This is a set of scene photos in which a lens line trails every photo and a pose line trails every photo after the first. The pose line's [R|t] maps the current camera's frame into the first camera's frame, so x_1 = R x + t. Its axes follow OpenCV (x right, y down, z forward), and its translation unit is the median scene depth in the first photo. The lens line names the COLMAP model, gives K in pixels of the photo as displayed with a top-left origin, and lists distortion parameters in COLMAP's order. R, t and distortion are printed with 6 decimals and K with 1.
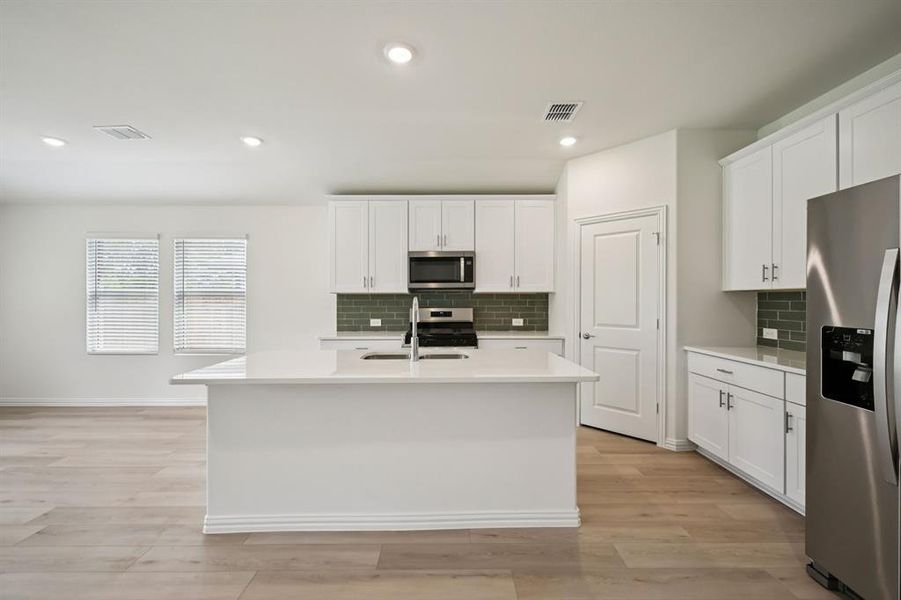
lens RADIAL K [[376.0, 0, 448.1], [0, 376.0, 298.5], [0, 0, 1]] dist [-0.002130, -0.000488]
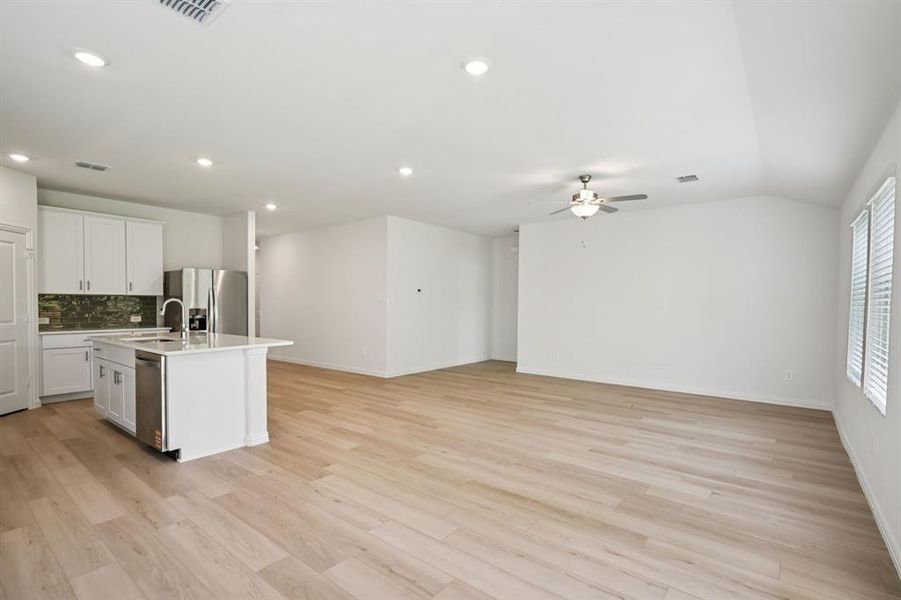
lens RADIAL K [[422.9, 0, 455.1], [0, 422.9, 303.1], [0, 0, 1]] dist [0.000356, 0.000187]
pose [[-0.780756, -0.007080, 0.624797, -1.203021], [-0.007208, 0.999971, 0.002323, 0.001550], [-0.624795, -0.002690, -0.780784, 0.952859]]
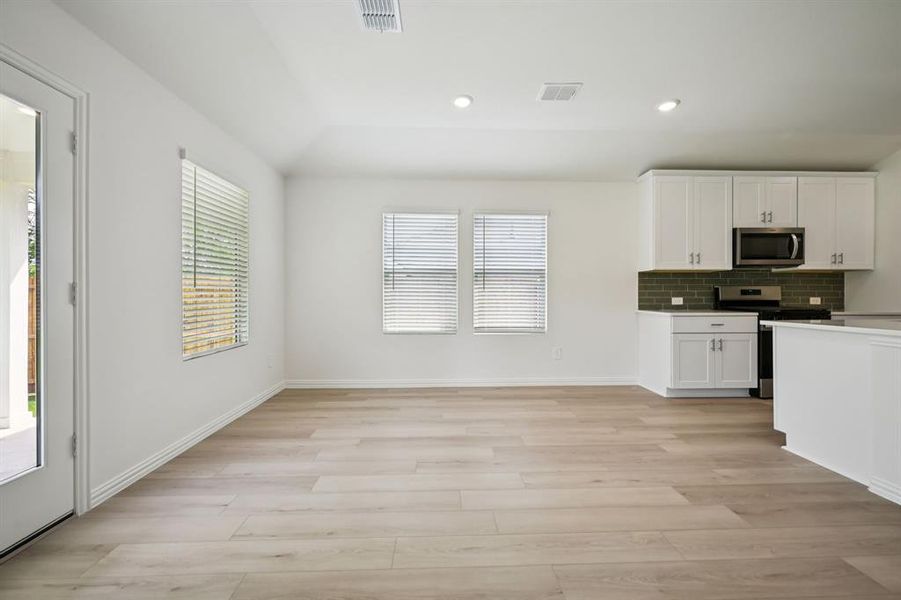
lens RADIAL K [[361.2, 0, 448.8], [0, 361.2, 293.6], [0, 0, 1]] dist [-0.000383, 0.000075]
pose [[0.999514, 0.001636, 0.031136, -0.883264], [-0.001634, 0.999999, -0.000106, 0.049021], [-0.031136, 0.000055, 0.999515, 0.075414]]
